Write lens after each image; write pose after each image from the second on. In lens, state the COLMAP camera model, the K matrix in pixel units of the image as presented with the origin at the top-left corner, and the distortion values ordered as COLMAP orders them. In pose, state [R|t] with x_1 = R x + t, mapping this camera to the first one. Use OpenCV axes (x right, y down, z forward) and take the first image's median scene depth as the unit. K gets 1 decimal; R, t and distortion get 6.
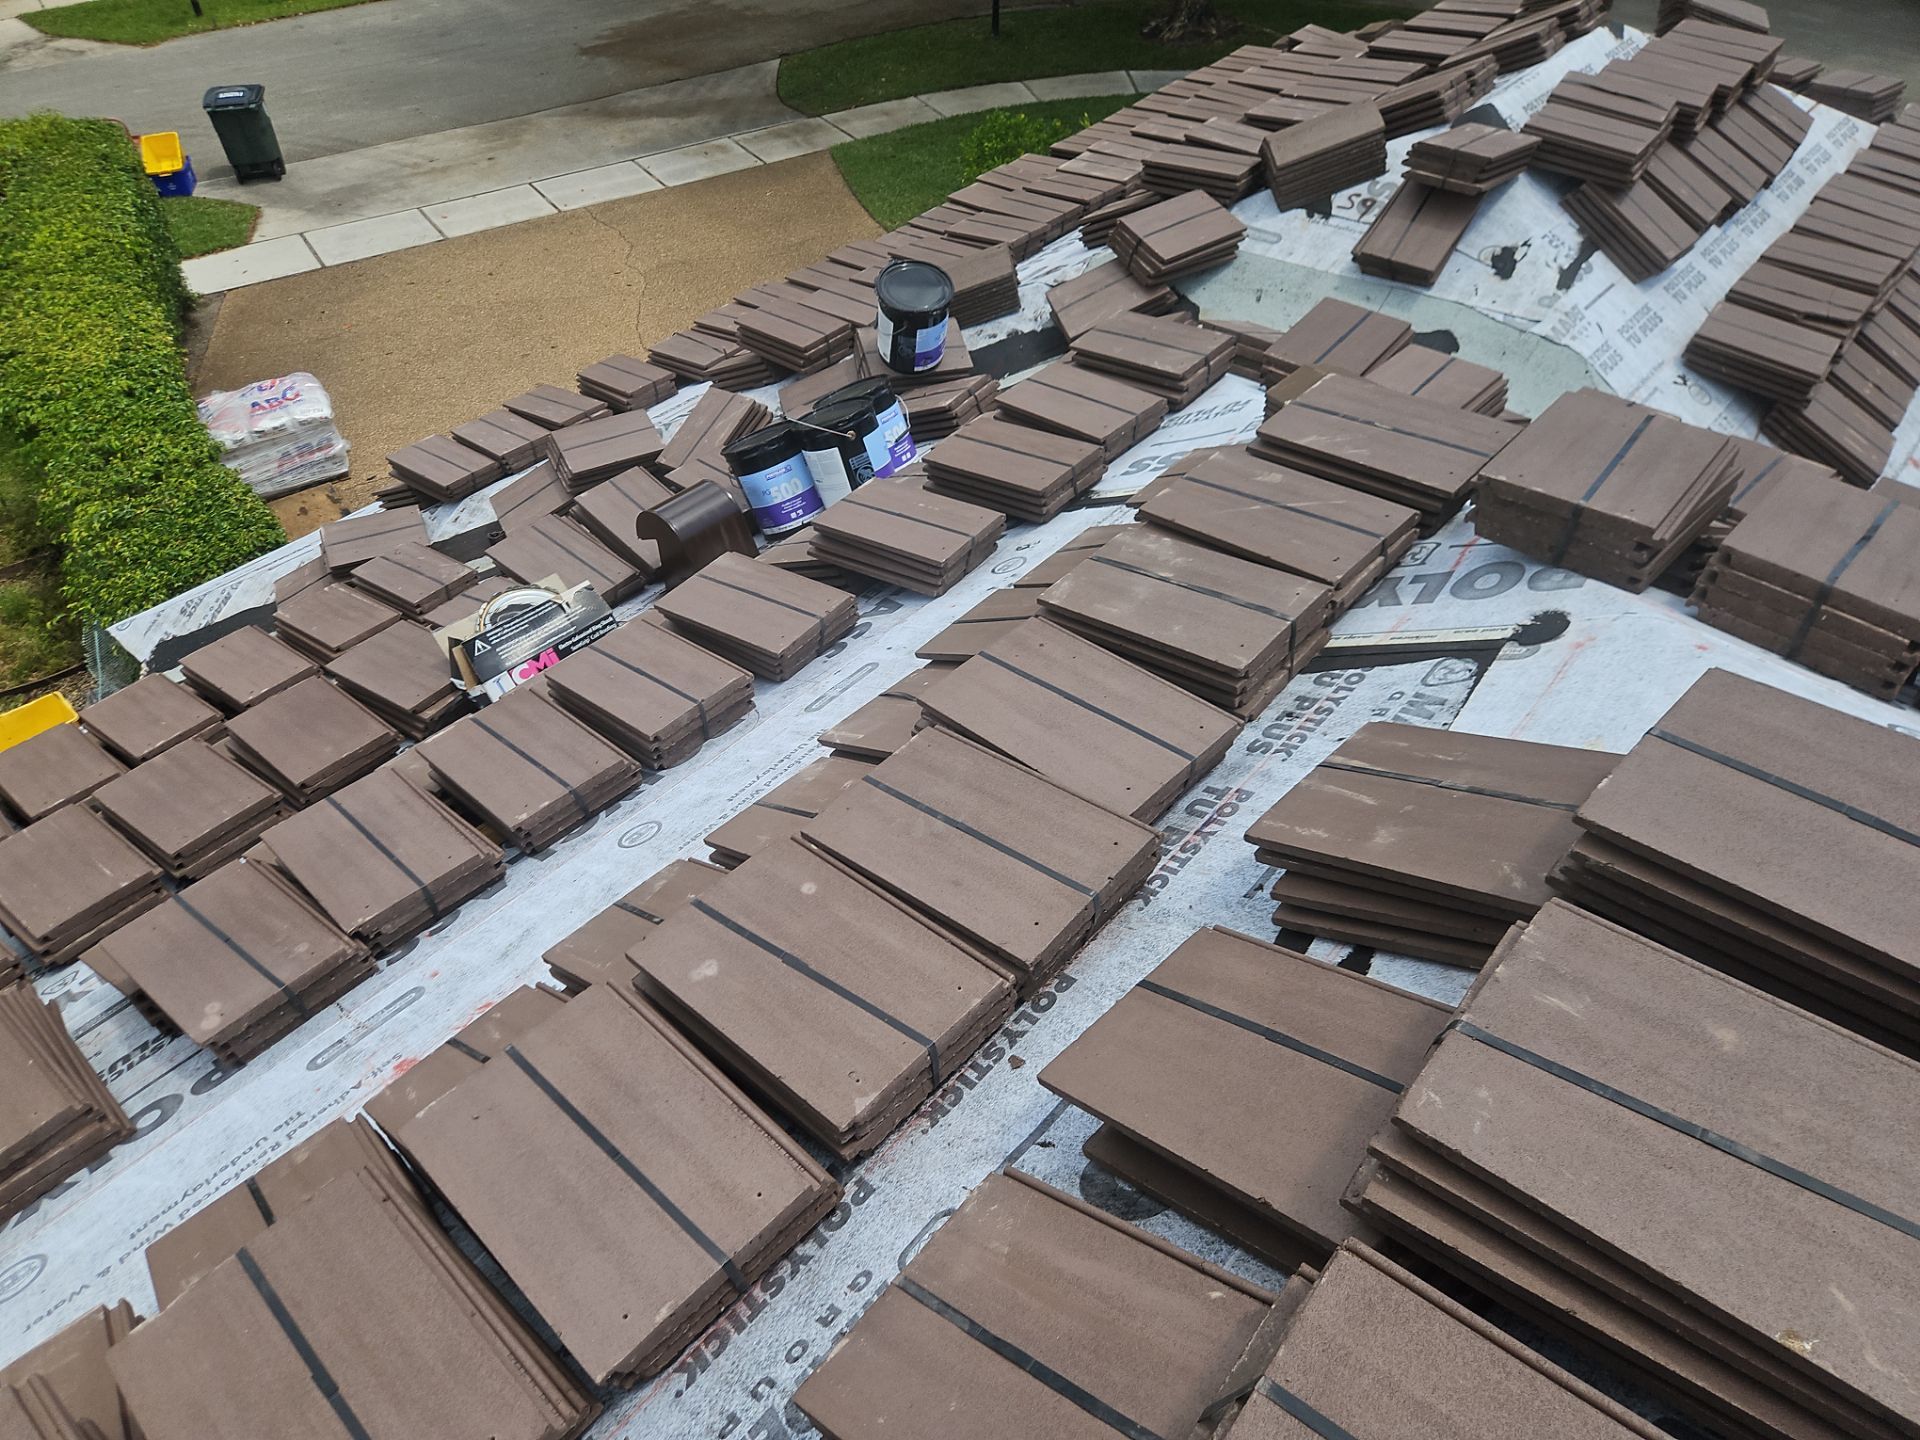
lens RADIAL K [[1297.1, 0, 953.6], [0, 1297.1, 656.0], [0, 0, 1]] dist [0.079252, -0.075999]
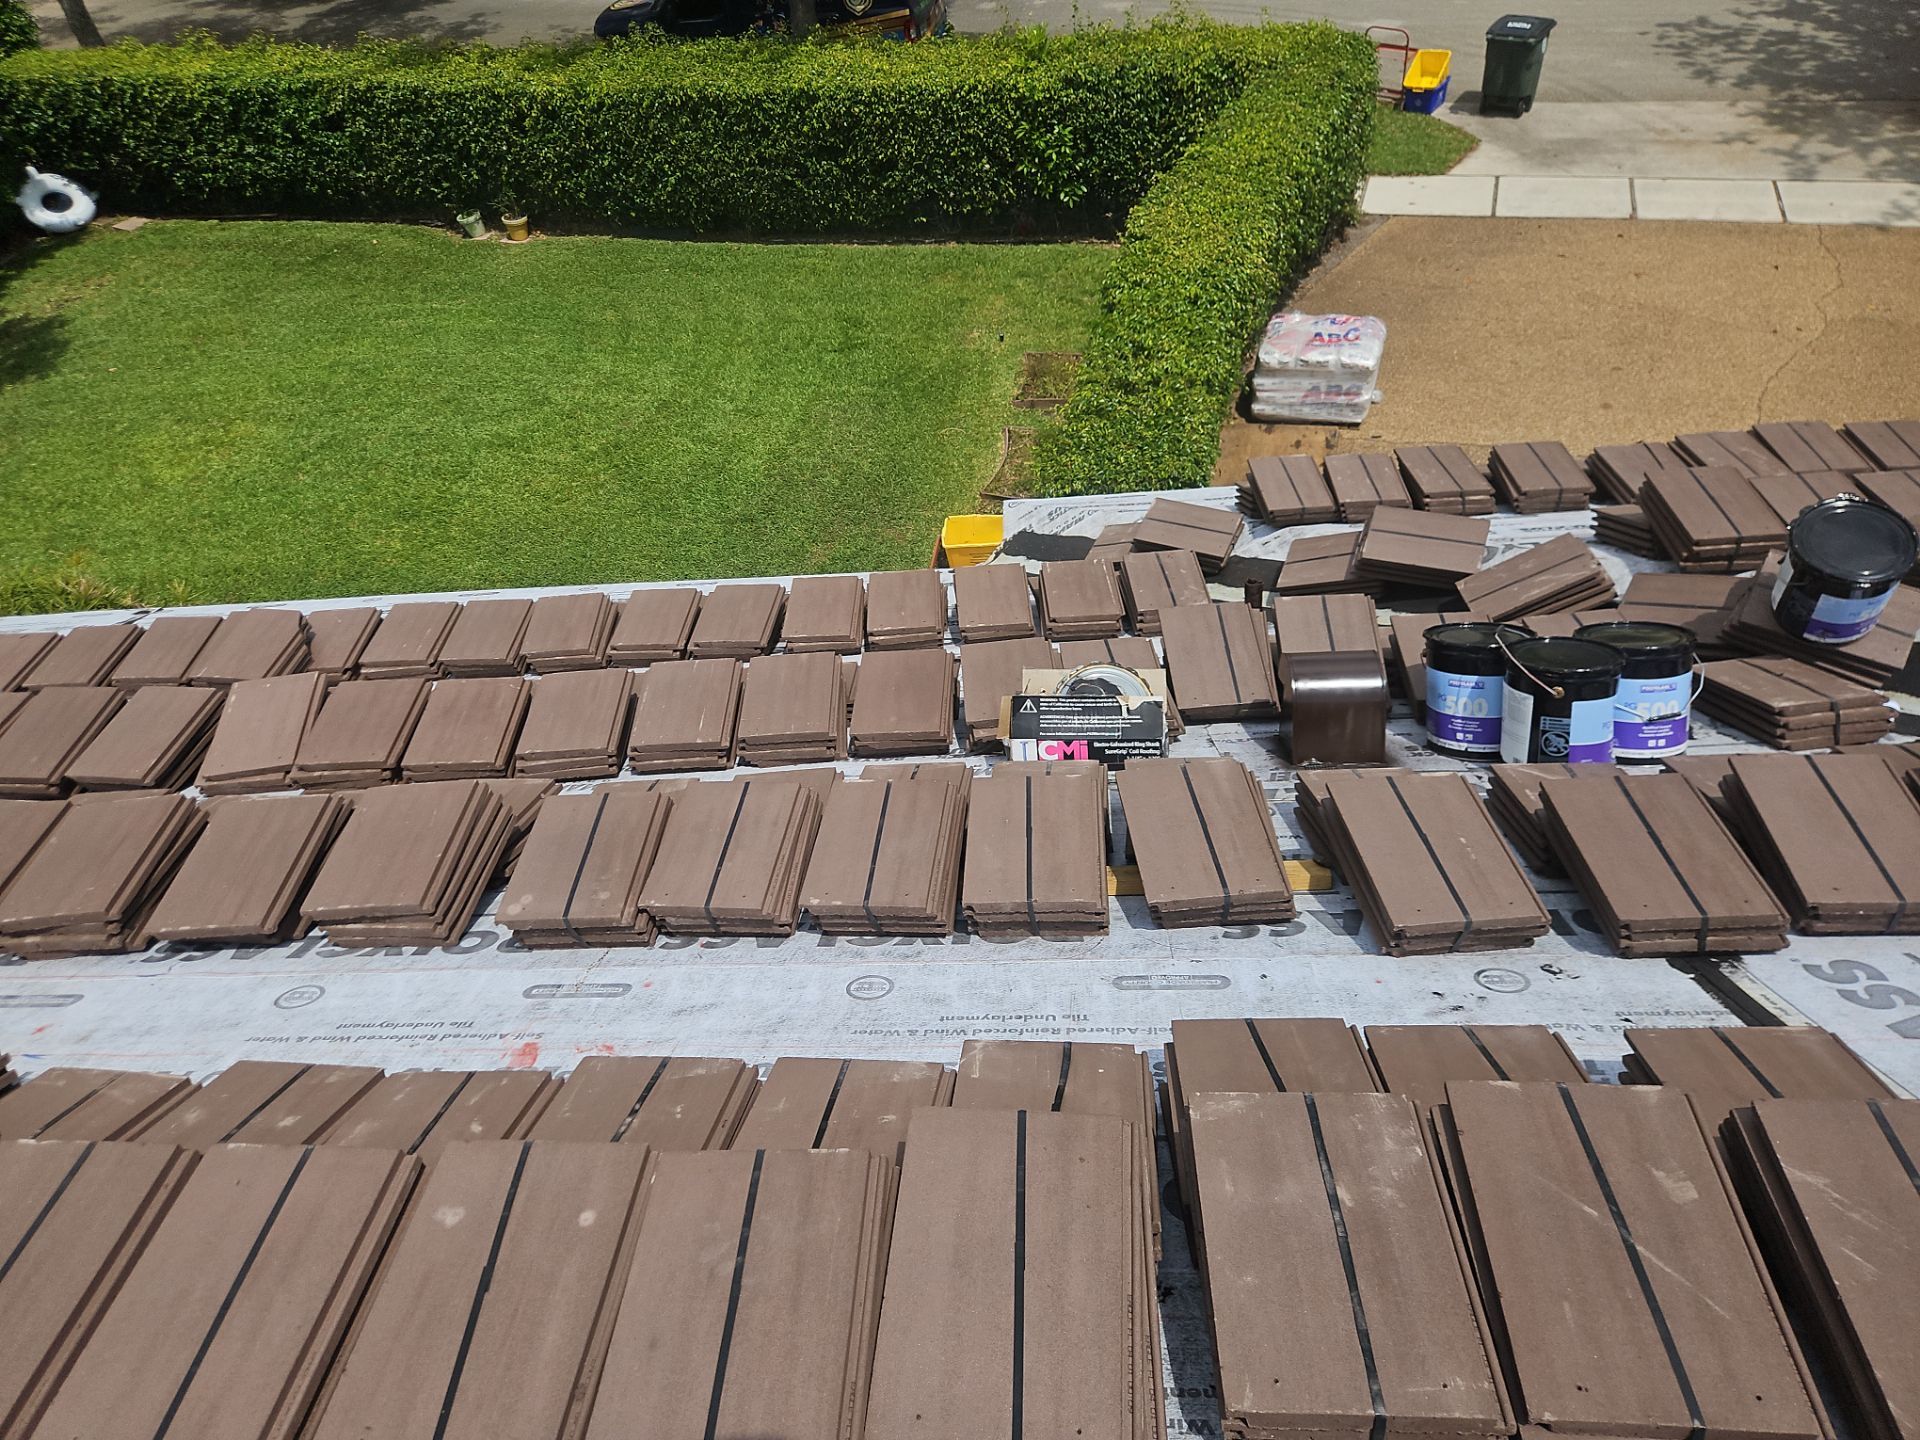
lens RADIAL K [[1297.1, 0, 953.6], [0, 1297.1, 656.0], [0, 0, 1]] dist [0.079252, -0.075999]
pose [[0.612126, 0.483102, -0.626030, 0.166376], [-0.444784, 0.864922, 0.232546, -0.189918], [0.653811, 0.136101, 0.744317, 0.149271]]
